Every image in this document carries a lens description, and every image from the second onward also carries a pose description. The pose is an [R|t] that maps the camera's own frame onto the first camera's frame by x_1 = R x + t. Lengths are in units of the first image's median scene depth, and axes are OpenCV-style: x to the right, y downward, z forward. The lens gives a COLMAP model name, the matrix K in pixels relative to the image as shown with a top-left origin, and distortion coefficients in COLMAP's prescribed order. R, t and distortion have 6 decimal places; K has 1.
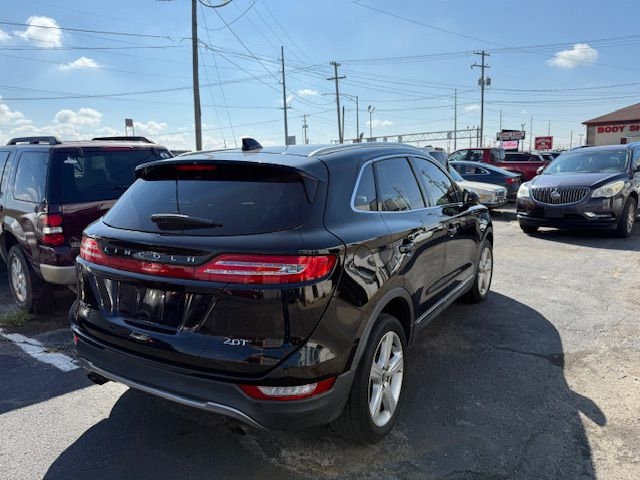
lens RADIAL K [[443.4, 0, 319.1], [0, 443.4, 252.4], [0, 0, 1]] dist [0.053689, -0.070228]
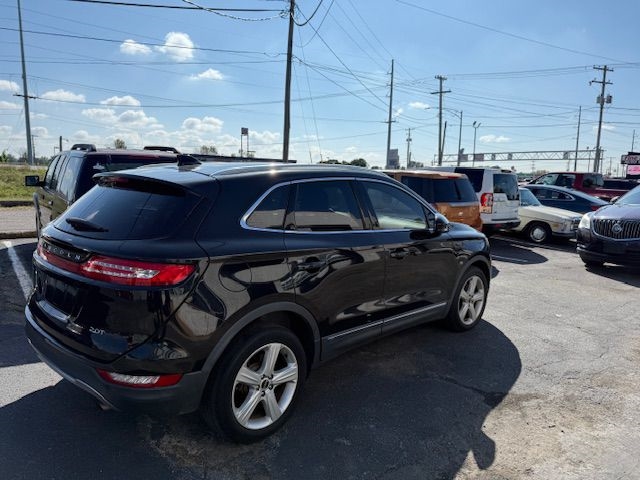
lens RADIAL K [[441.3, 0, 322.7], [0, 441.3, 260.0], [0, 0, 1]] dist [0.059623, -0.073999]
pose [[0.975521, 0.091929, -0.199769, 0.134409], [-0.093705, 0.995600, 0.000566, -0.008979], [0.198942, 0.018168, 0.979843, -0.006995]]
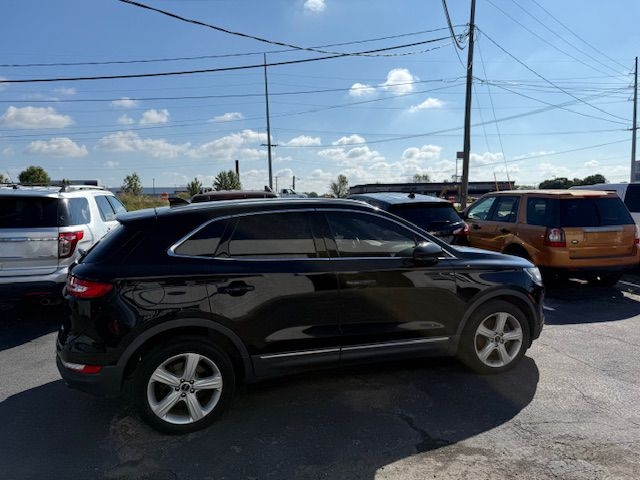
lens RADIAL K [[441.3, 0, 322.7], [0, 441.3, 260.0], [0, 0, 1]] dist [0.059623, -0.073999]
pose [[0.777837, 0.092881, -0.621565, 0.350078], [-0.122439, 0.992464, -0.004918, -0.035206], [0.616424, 0.079930, 0.783347, 0.064563]]
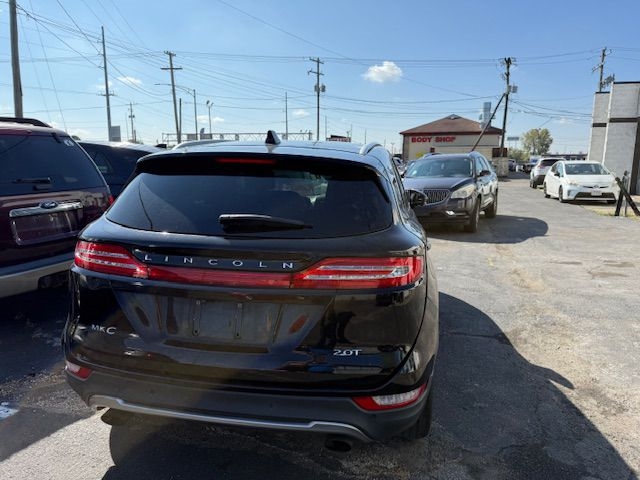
lens RADIAL K [[443.4, 0, 319.1], [0, 443.4, 252.4], [0, 0, 1]] dist [0.053689, -0.070228]
pose [[0.935842, -0.032979, 0.350874, -0.124563], [0.031619, 0.999454, 0.009606, -0.003853], [-0.350999, 0.002105, 0.936373, 0.034232]]
